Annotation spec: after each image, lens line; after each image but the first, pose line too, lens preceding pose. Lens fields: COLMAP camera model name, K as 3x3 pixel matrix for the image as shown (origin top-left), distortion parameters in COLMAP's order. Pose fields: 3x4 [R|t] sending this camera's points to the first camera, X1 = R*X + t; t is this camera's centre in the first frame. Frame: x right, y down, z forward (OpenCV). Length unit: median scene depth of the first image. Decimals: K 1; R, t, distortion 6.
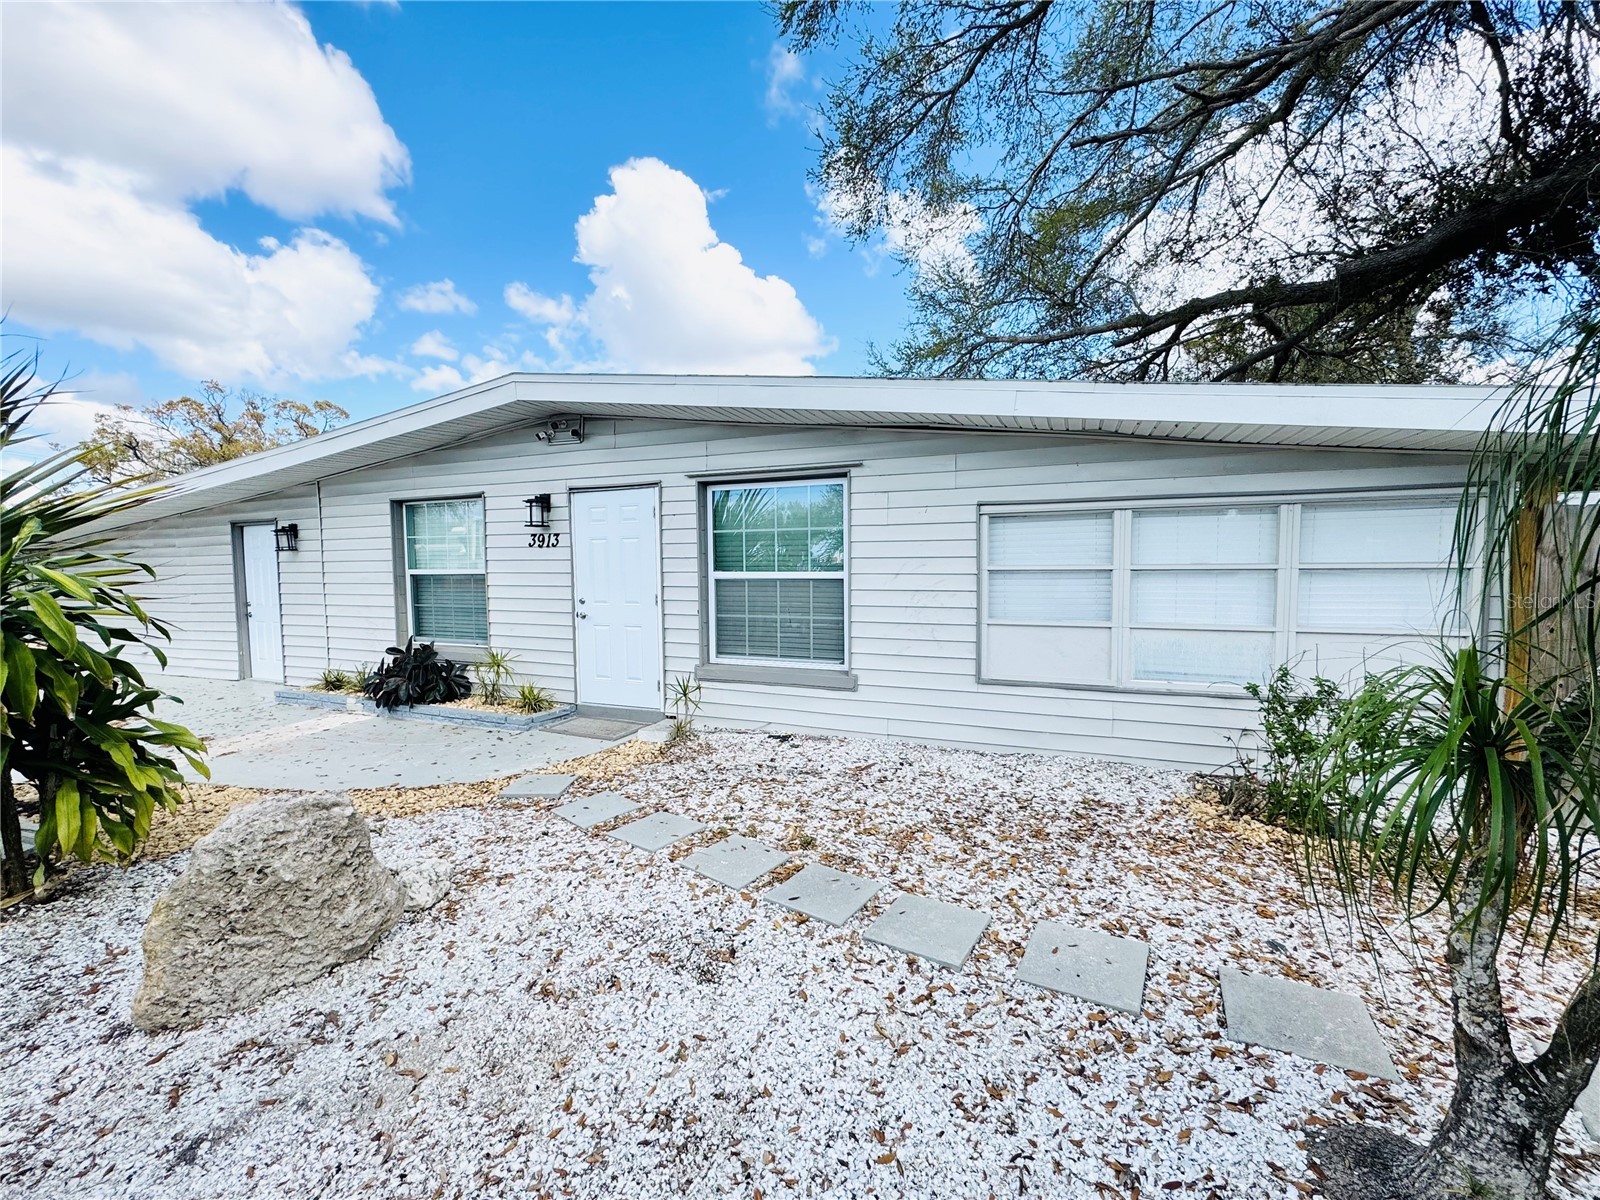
lens RADIAL K [[640.8, 0, 792.1], [0, 640.8, 594.8], [0, 0, 1]] dist [-0.003384, 0.000140]
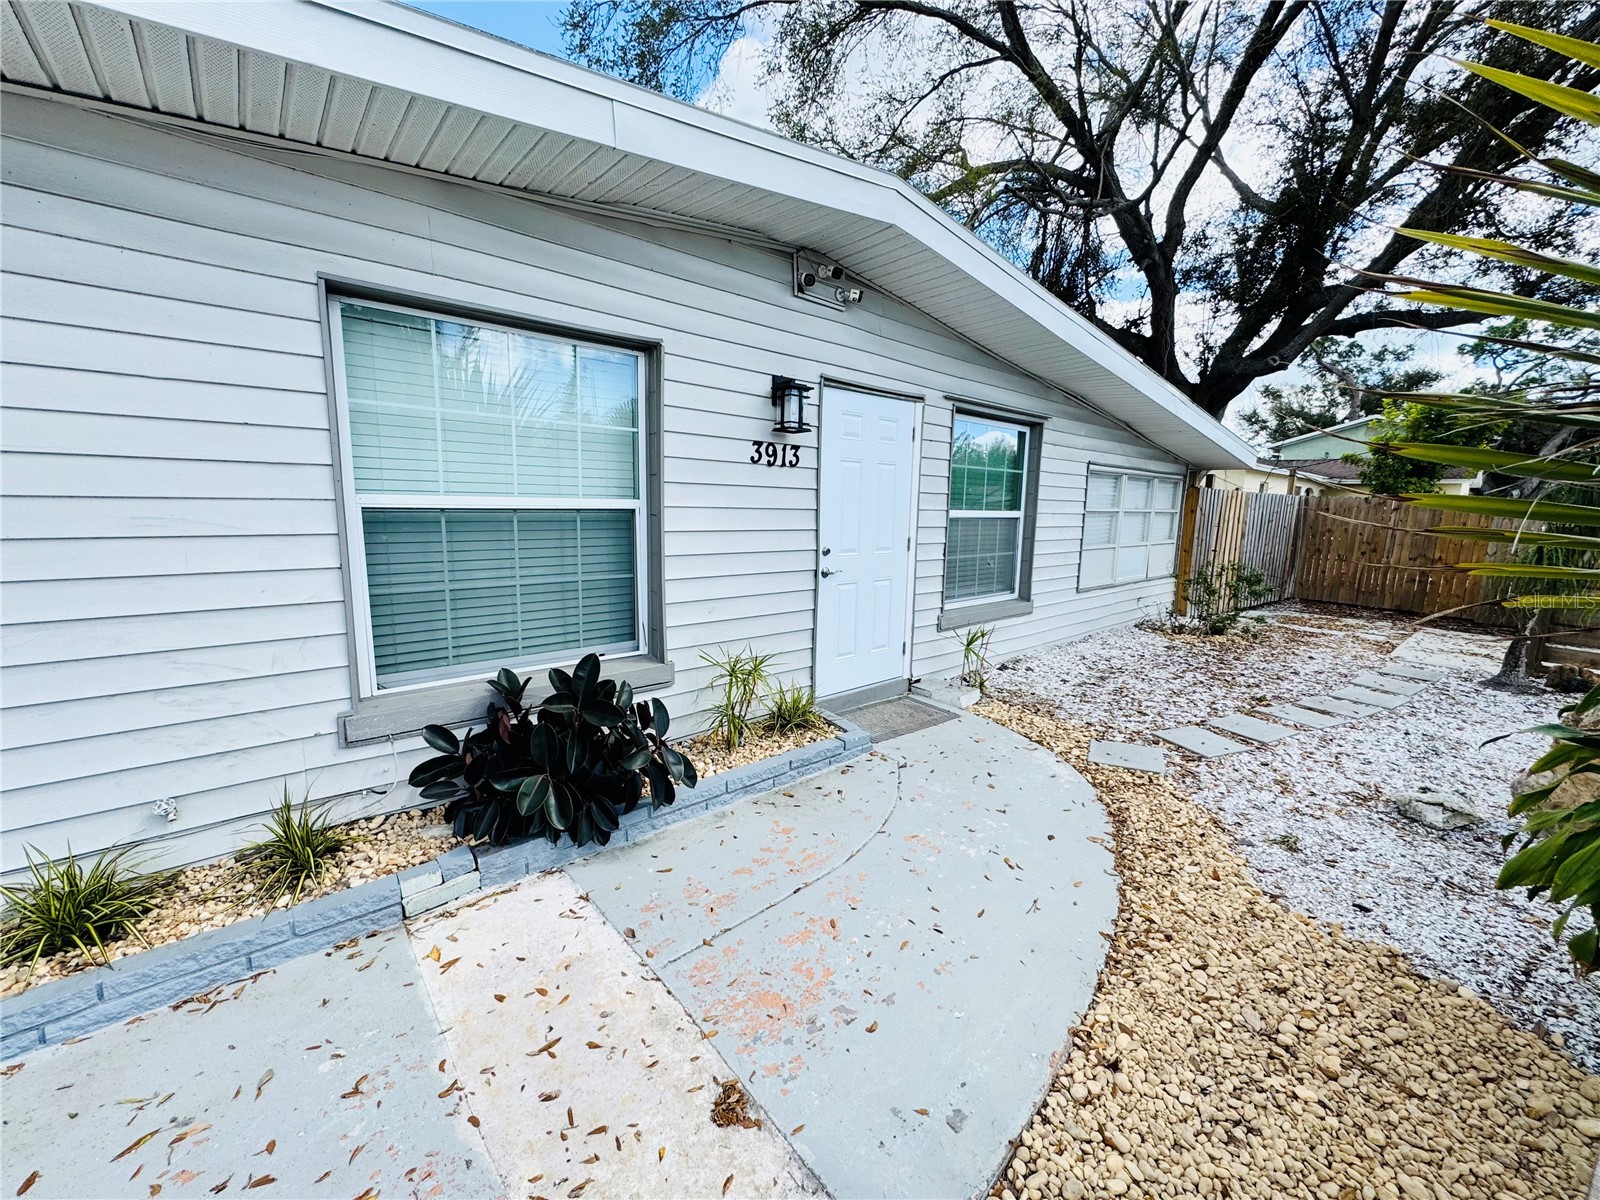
lens RADIAL K [[640.8, 0, 799.2], [0, 640.8, 602.1], [0, 0, 1]] dist [-0.003384, 0.000140]
pose [[0.435907, -0.119452, 0.892029, -1.023608], [0.024035, 0.992344, 0.121140, -0.021762], [-0.899671, -0.031366, 0.435441, 0.783975]]
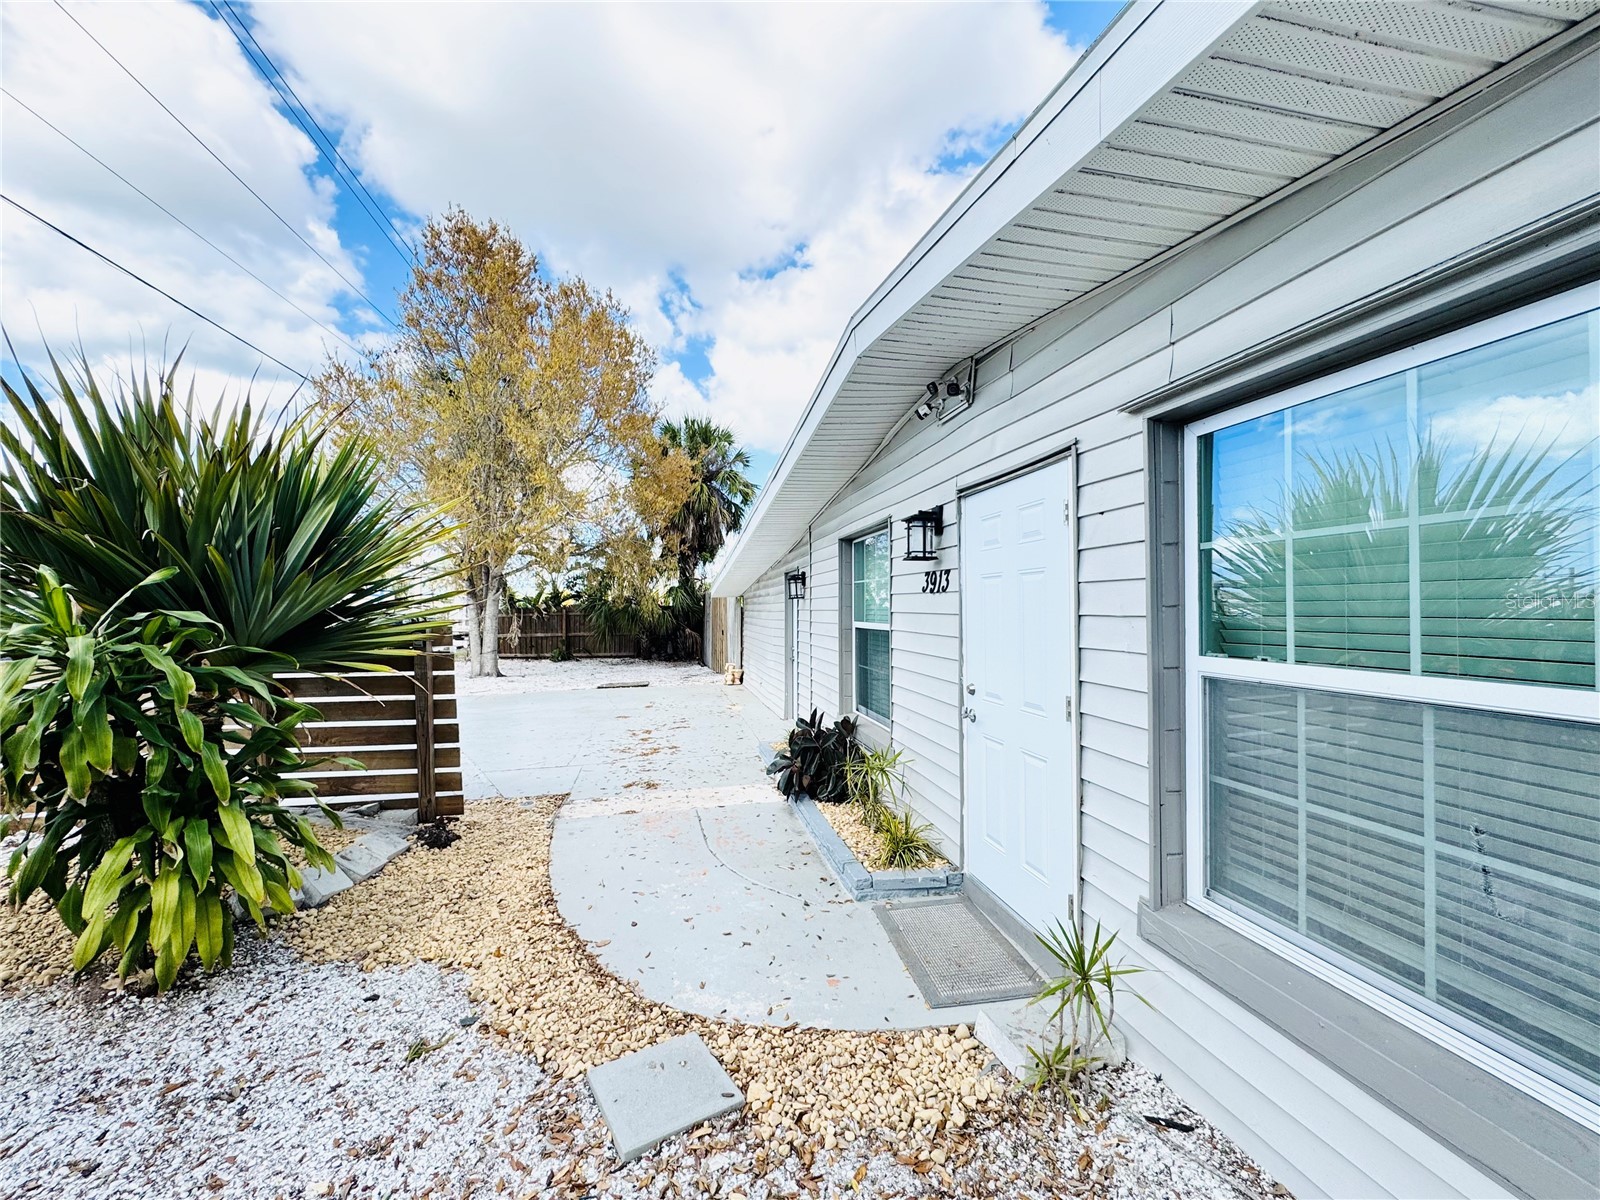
lens RADIAL K [[640.8, 0, 797.5], [0, 640.8, 597.8], [0, 0, 1]] dist [-0.003384, 0.000140]
pose [[0.560774, -0.004541, -0.827957, 0.049936], [-0.047349, 0.998173, -0.037544, -0.044396], [0.826614, 0.060256, 0.559534, 0.603667]]
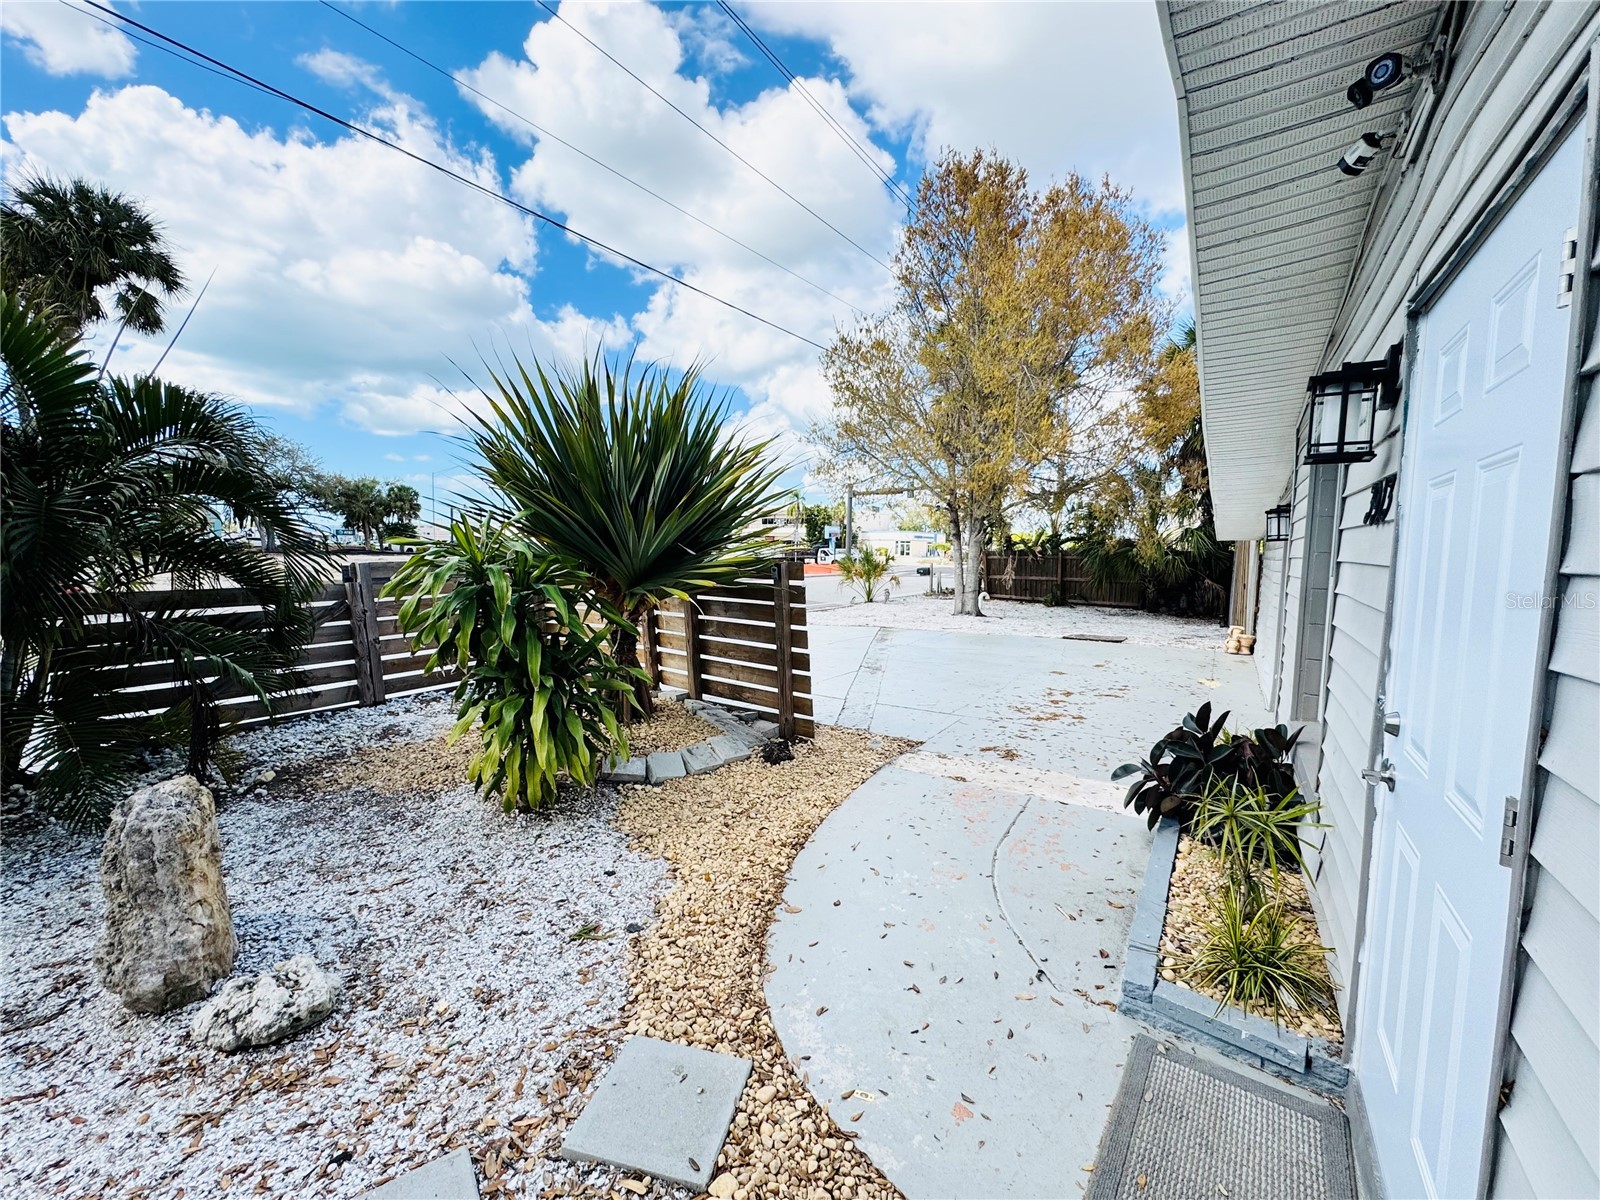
lens RADIAL K [[640.8, 0, 800.0], [0, 640.8, 598.9], [0, 0, 1]] dist [-0.003384, 0.000140]
pose [[-0.200828, 0.085081, -0.975925, -0.027307], [-0.068308, 0.992580, 0.100589, -0.055512], [0.977242, 0.086865, -0.193526, 0.867641]]
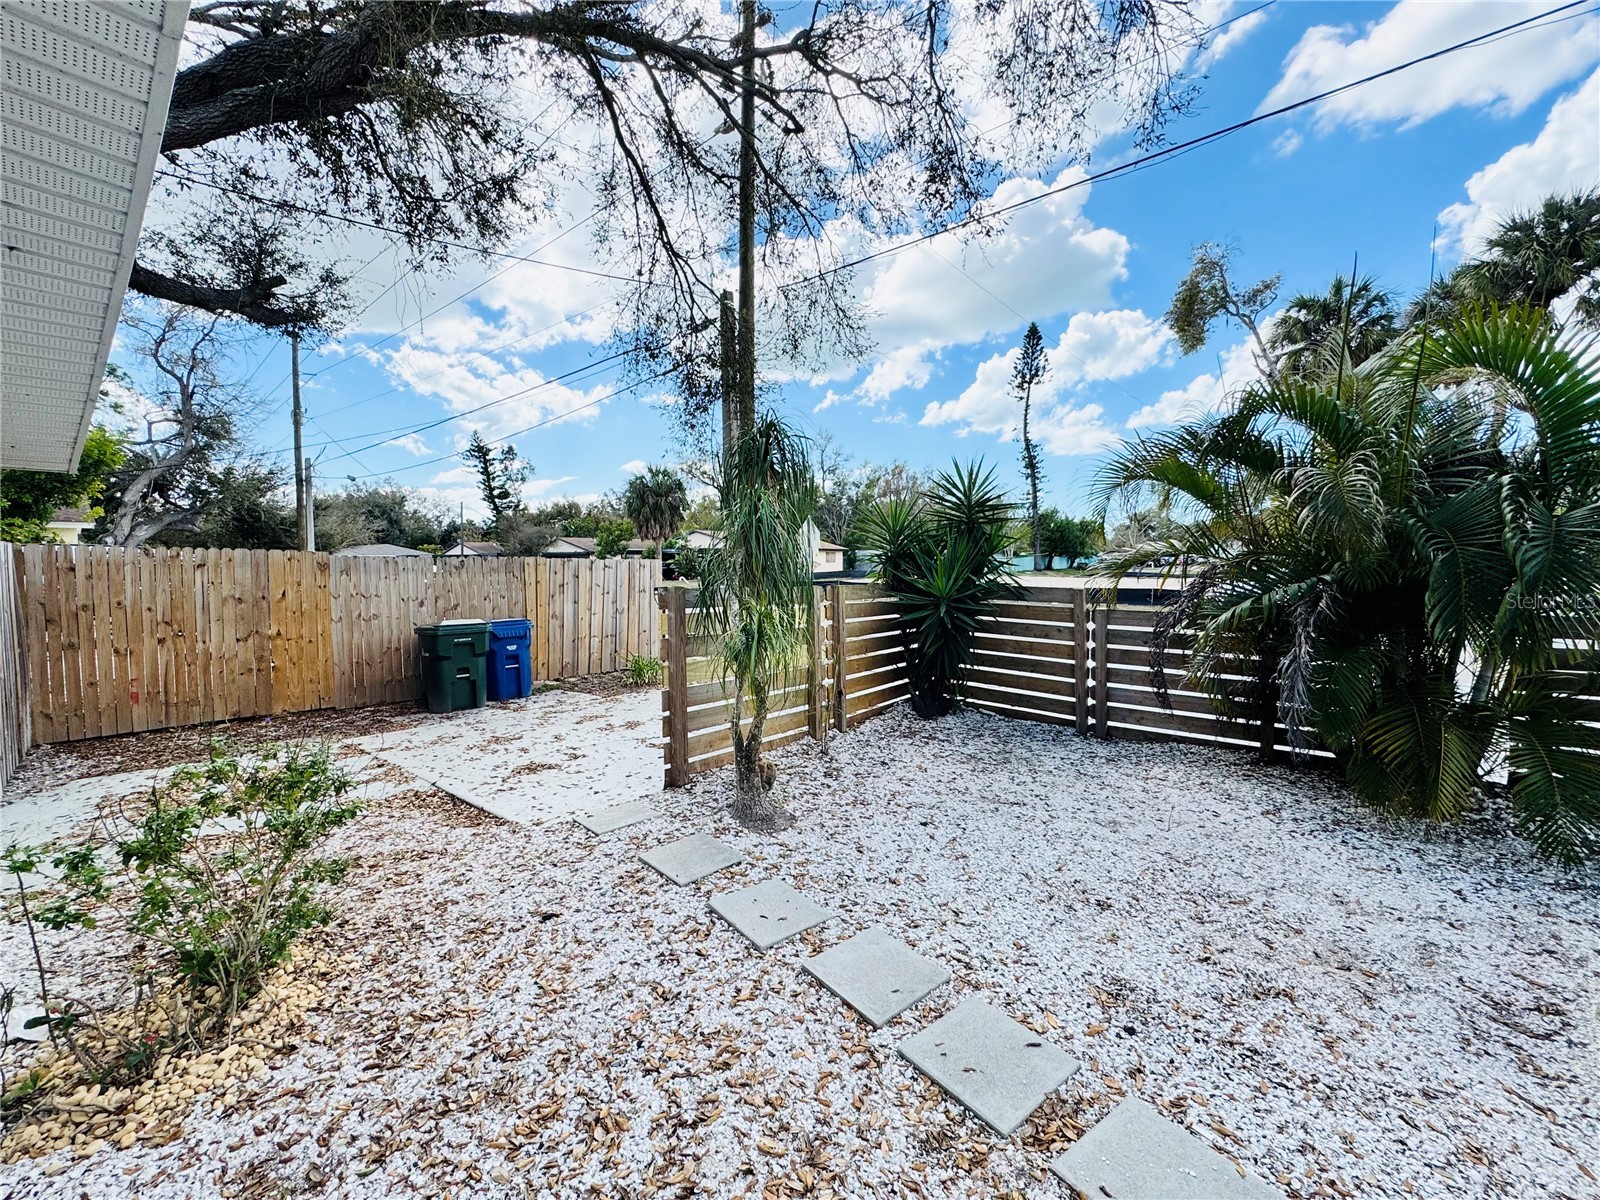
lens RADIAL K [[640.8, 0, 794.4], [0, 640.8, 598.0], [0, 0, 1]] dist [-0.003384, 0.000140]
pose [[-0.956445, -0.001077, 0.291909, 0.026305], [0.031141, 0.993910, 0.105701, -0.053429], [-0.290245, 0.110188, -0.950587, 0.842365]]
